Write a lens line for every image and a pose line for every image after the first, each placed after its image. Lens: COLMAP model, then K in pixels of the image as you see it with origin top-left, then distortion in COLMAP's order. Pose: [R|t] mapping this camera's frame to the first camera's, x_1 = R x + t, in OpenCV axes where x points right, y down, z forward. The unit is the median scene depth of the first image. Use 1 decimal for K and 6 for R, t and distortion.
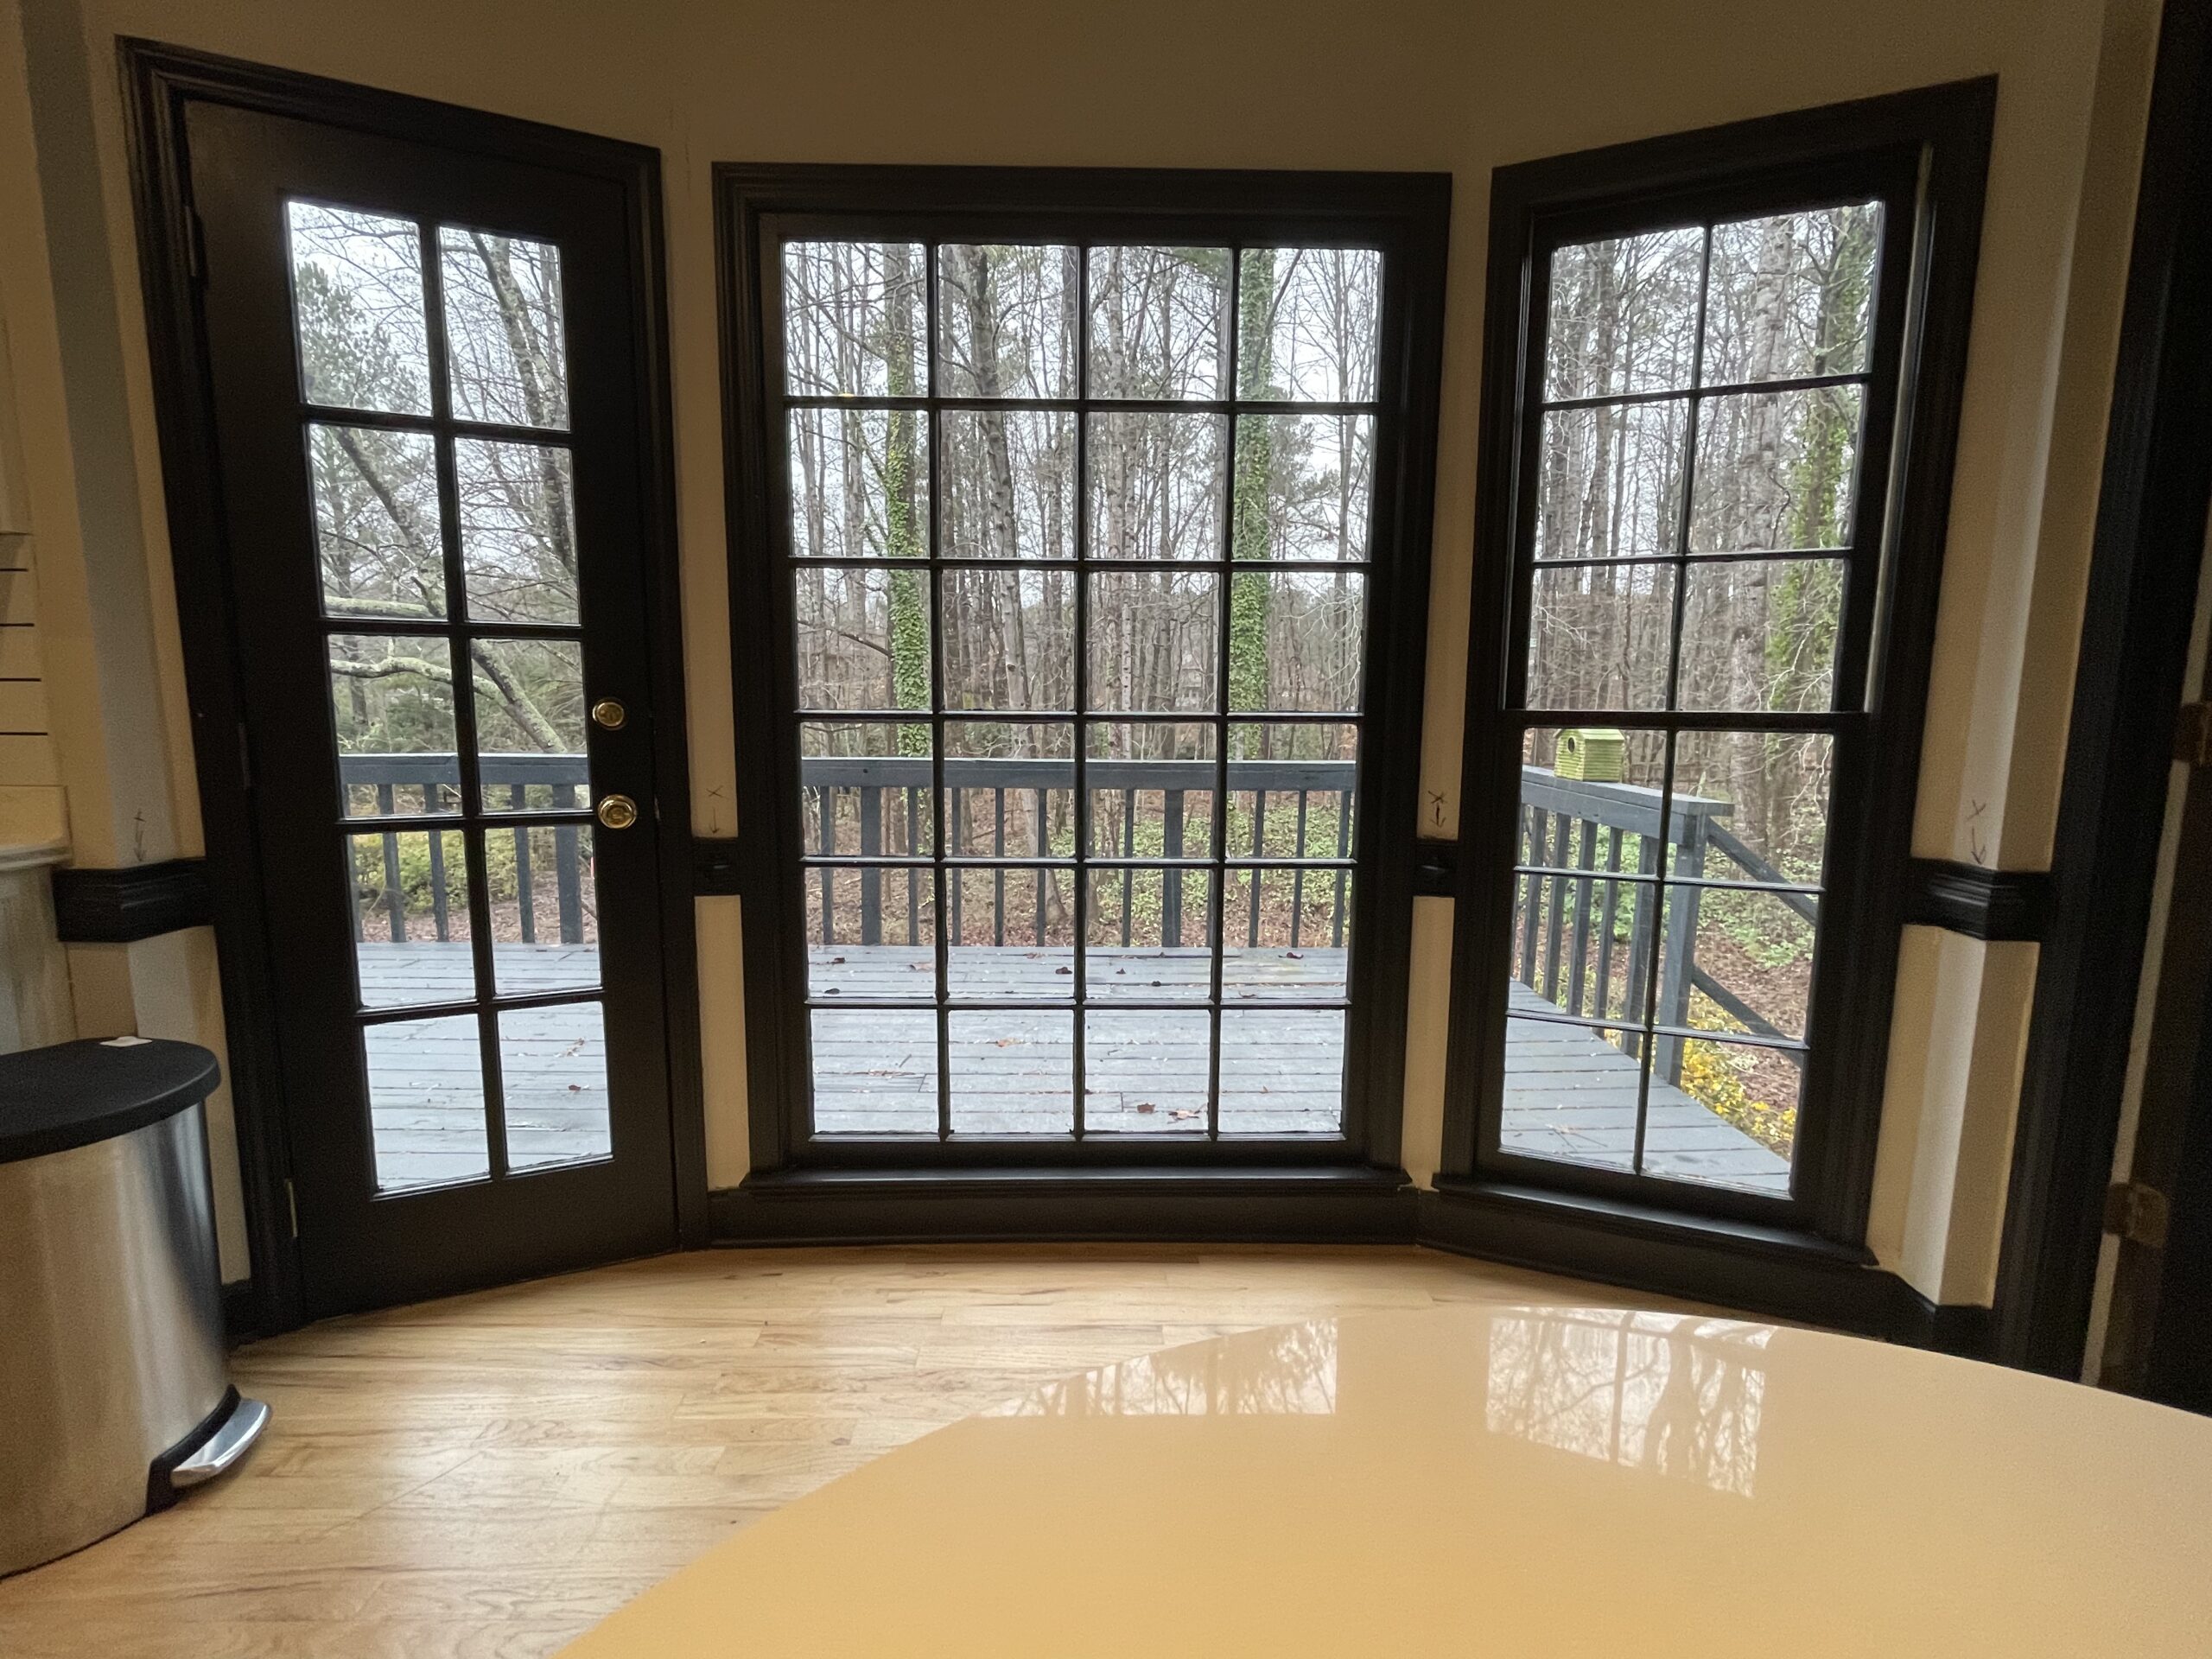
lens RADIAL K [[992.6, 0, 1106.0], [0, 992.6, 839.4], [0, 0, 1]] dist [-0.002398, -0.000144]
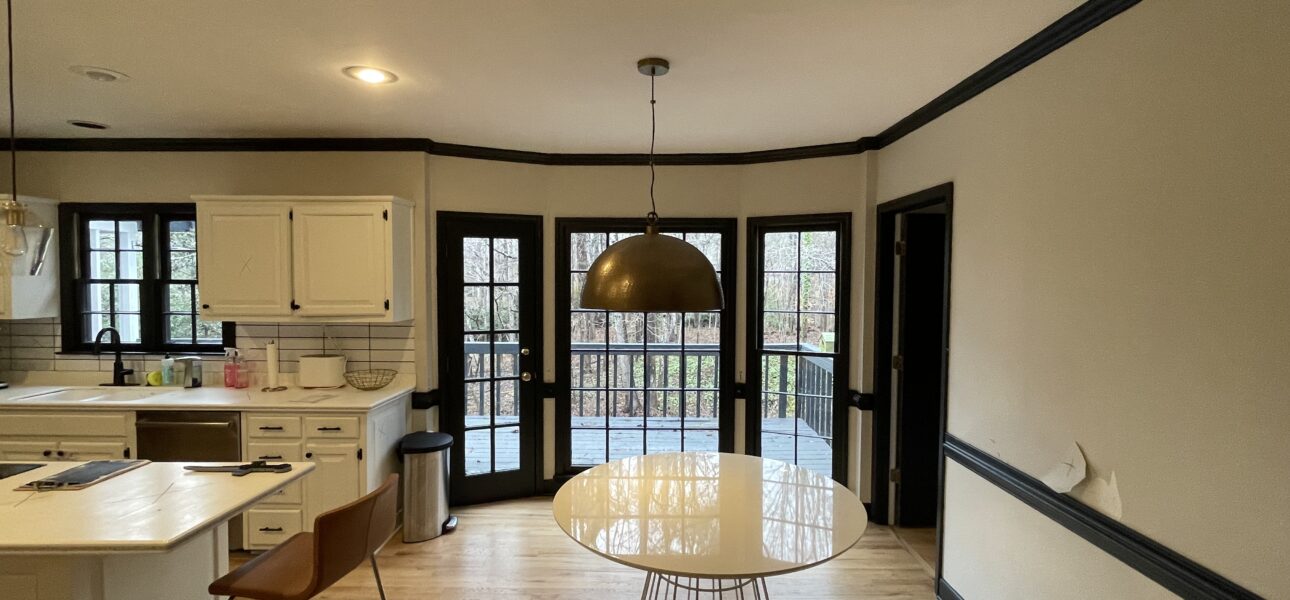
lens RADIAL K [[576.1, 0, 651.9], [0, 576.1, 304.5], [0, 0, 1]] dist [-0.002197, -0.000339]
pose [[0.999789, -0.002662, -0.020377, 0.047495], [0.000646, 0.995154, -0.098325, -0.085903], [0.020540, 0.098291, 0.994946, -1.256680]]
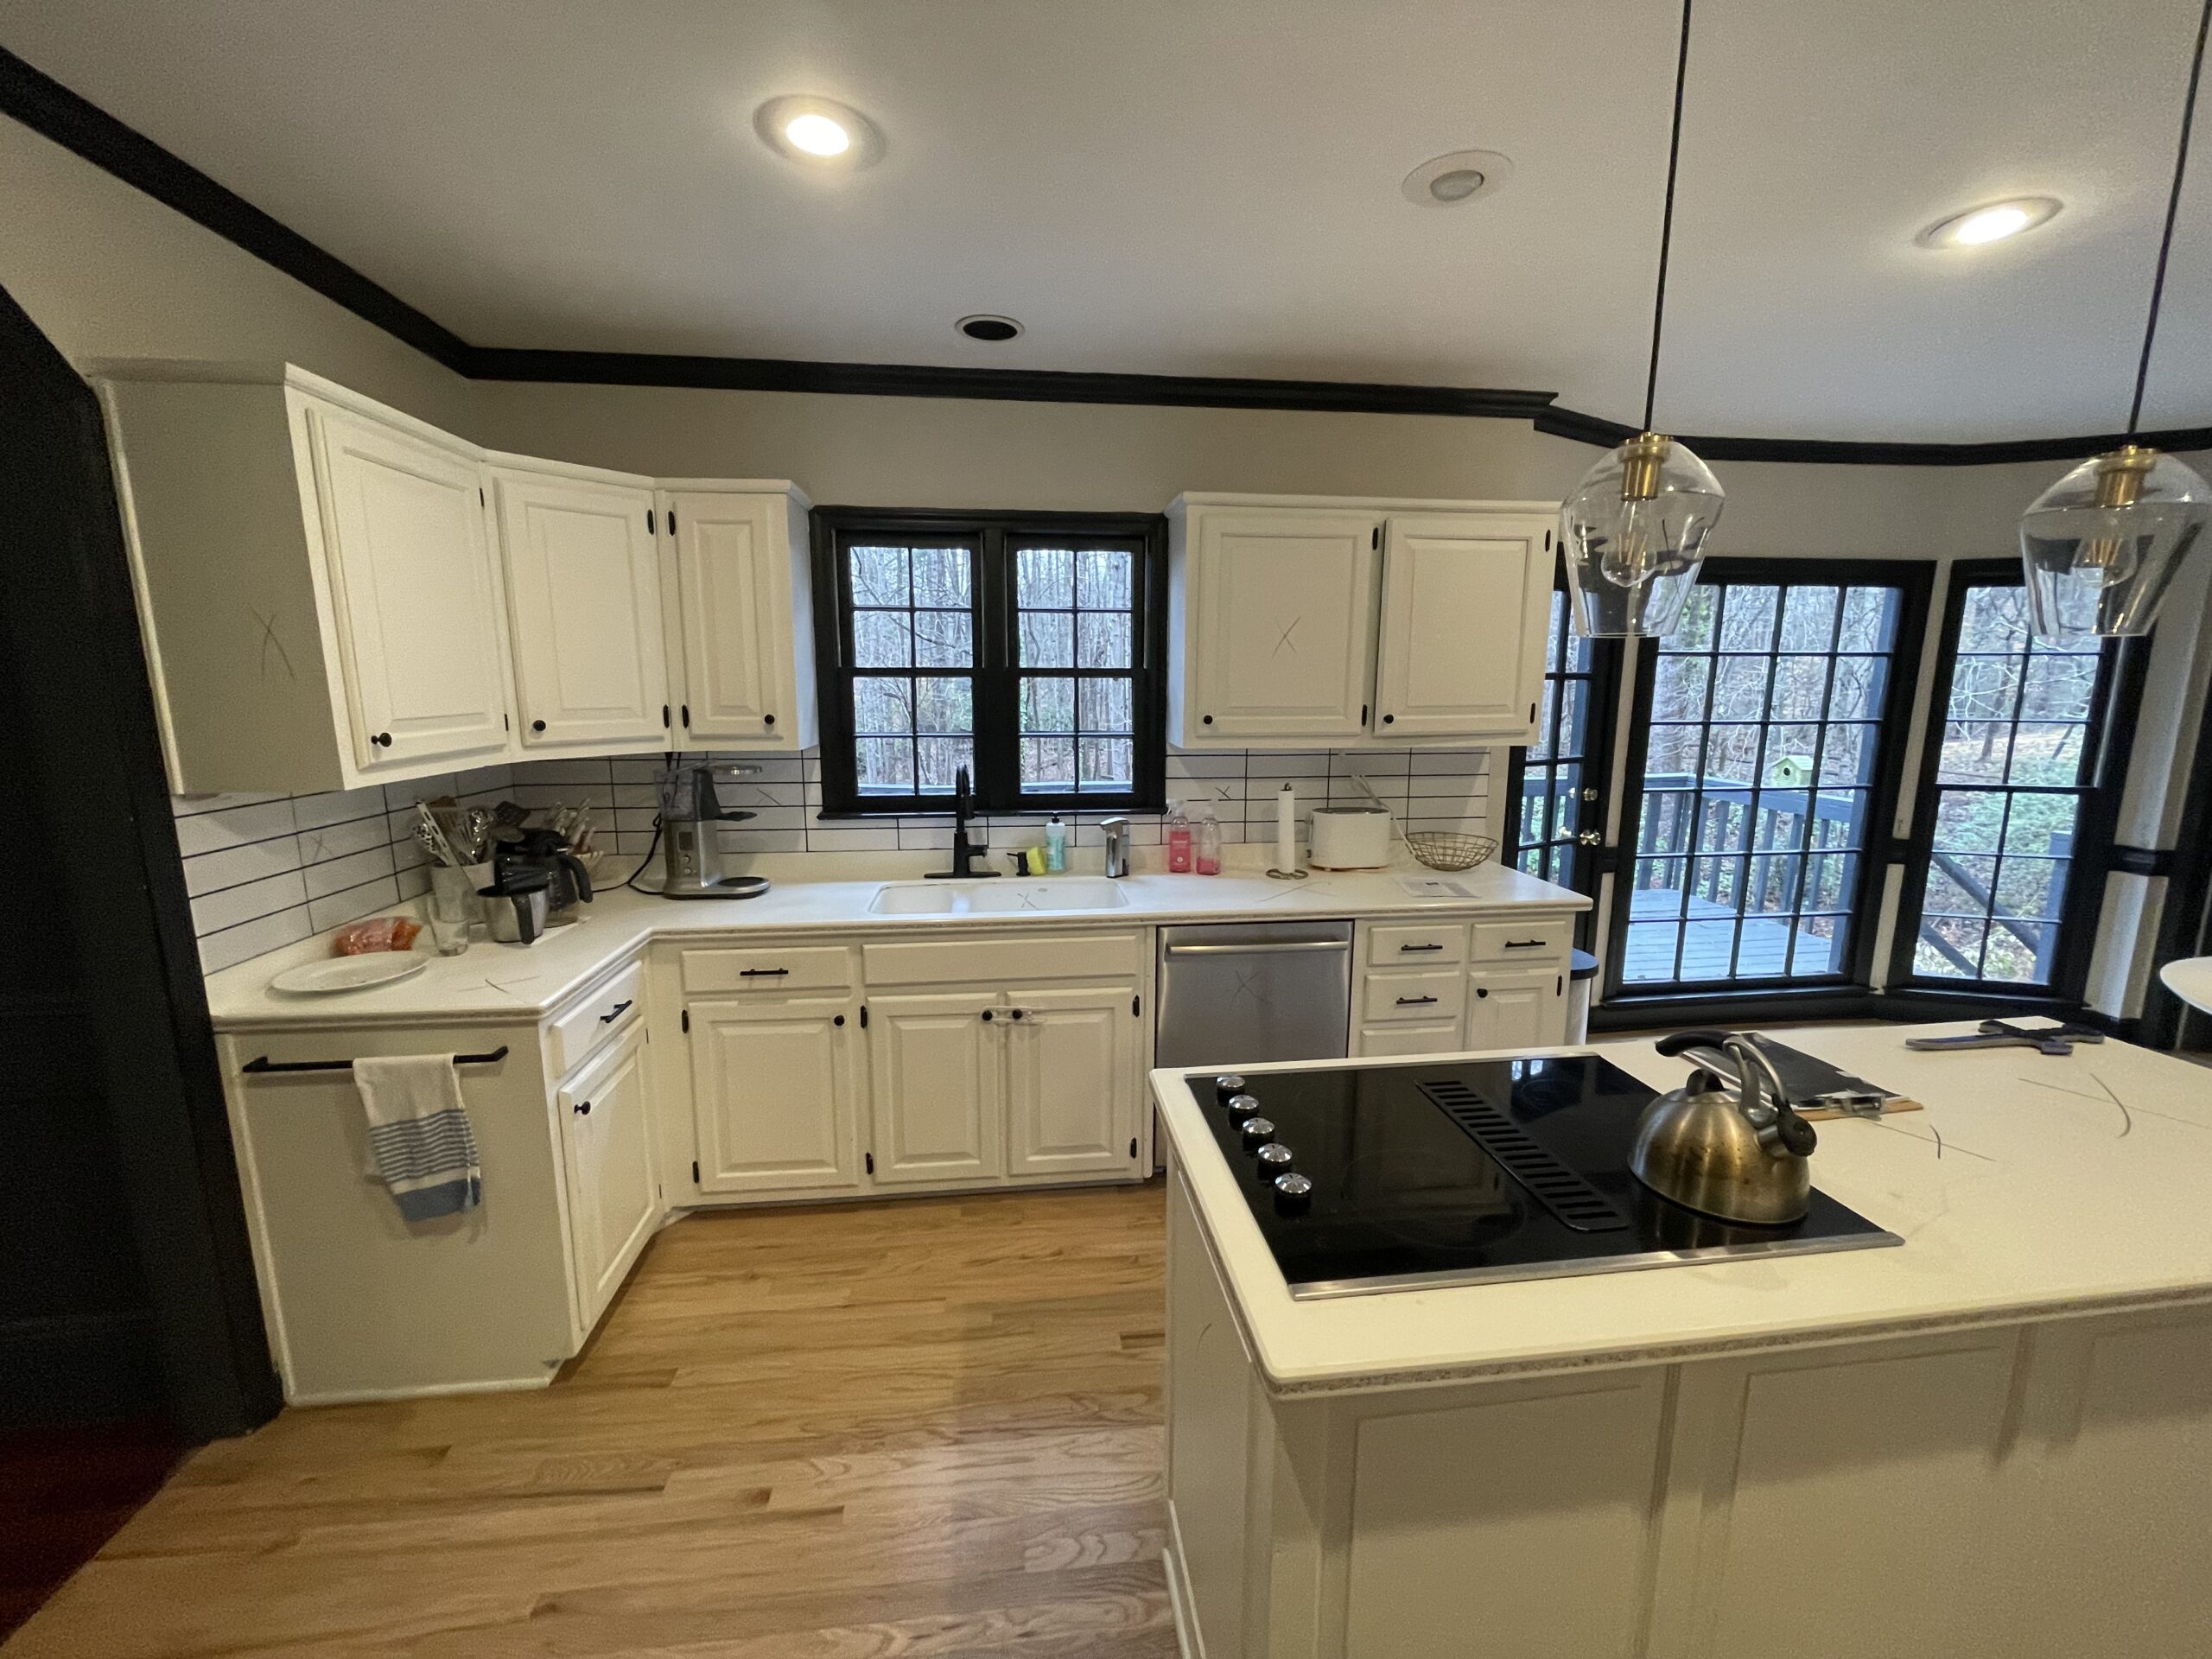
lens RADIAL K [[890.5, 0, 1102.5], [0, 890.5, 836.5], [0, 0, 1]] dist [-0.003577, -0.000169]
pose [[0.994436, -0.026118, 0.102051, -1.778804], [0.022302, 0.999015, 0.038352, -0.131152], [-0.102952, -0.035863, 0.994040, -0.883252]]
